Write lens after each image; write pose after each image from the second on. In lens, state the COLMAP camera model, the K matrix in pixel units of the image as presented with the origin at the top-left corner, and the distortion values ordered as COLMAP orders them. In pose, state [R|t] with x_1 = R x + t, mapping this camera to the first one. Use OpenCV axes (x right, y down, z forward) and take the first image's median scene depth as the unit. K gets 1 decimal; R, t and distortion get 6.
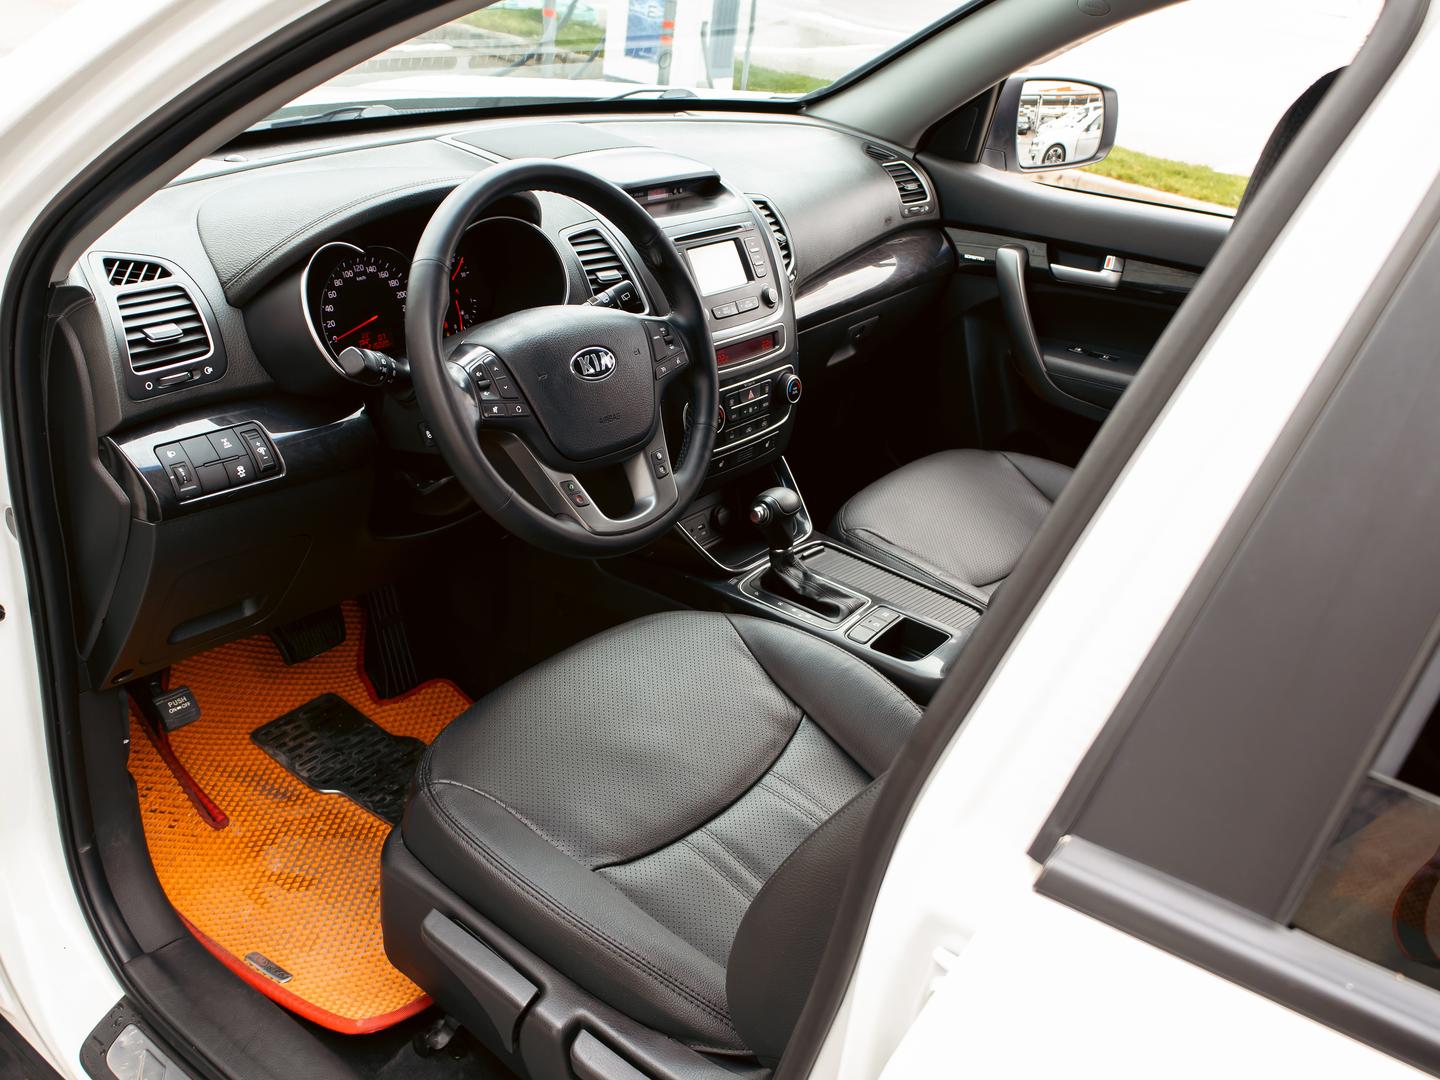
lens RADIAL K [[1359.9, 0, 720.0], [0, 1359.9, 540.0], [0, 0, 1]] dist [-0.002025, 0.001195]
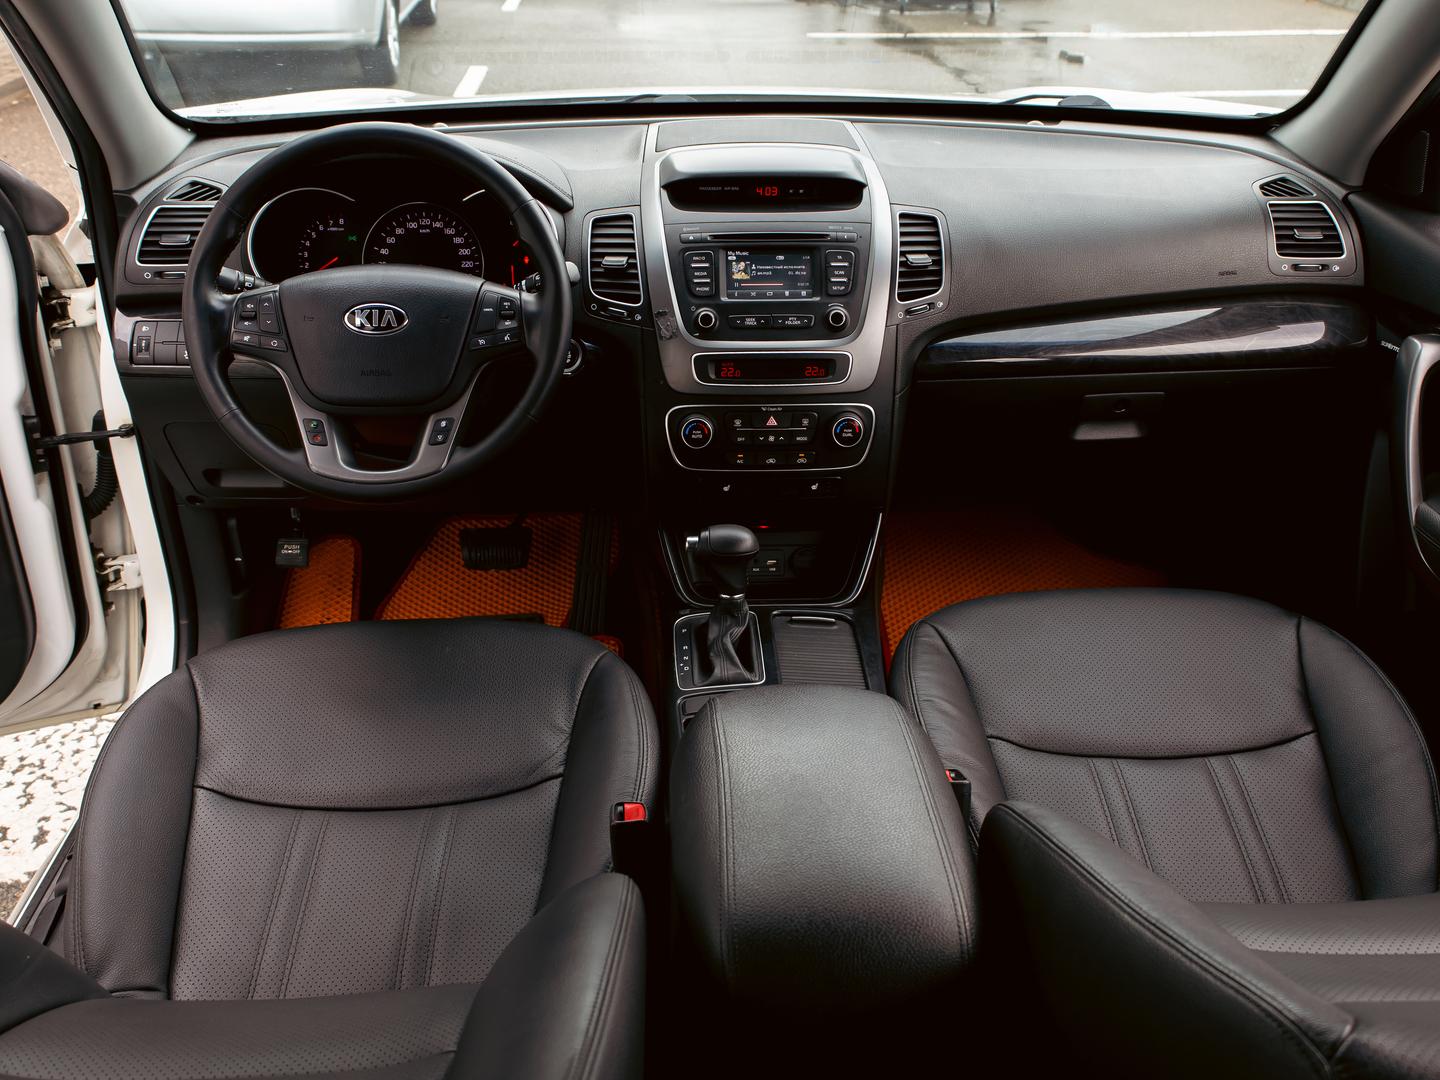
lens RADIAL K [[1359.9, 0, 720.0], [0, 1359.9, 540.0], [0, 0, 1]] dist [-0.002025, 0.001195]
pose [[0.616467, 0.262451, -0.742353, 0.662168], [-0.287014, 0.952846, 0.098526, -0.108339], [0.733206, 0.152327, 0.662725, 0.393754]]
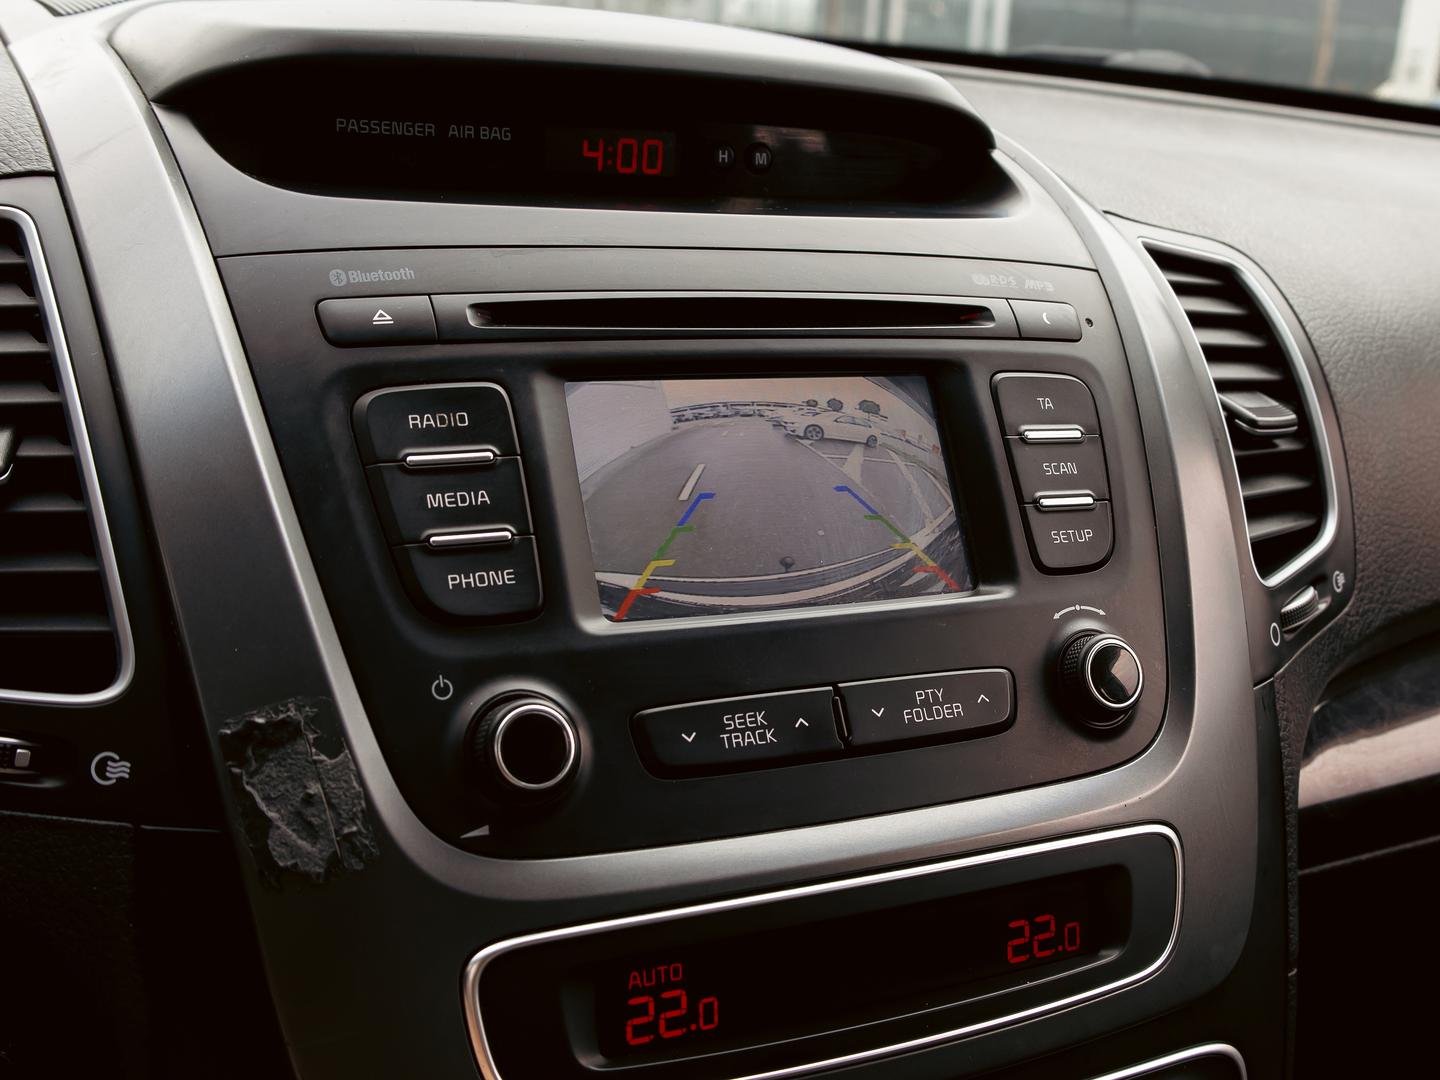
lens RADIAL K [[1641.7, 0, 720.0], [0, 1641.7, 540.0], [0, 0, 1]] dist [0.000180, 0.018736]
pose [[0.892776, 0.064566, -0.445851, 0.088545], [-0.168311, 0.965815, -0.197162, -0.142955], [0.417879, 0.251063, 0.873123, 0.772947]]
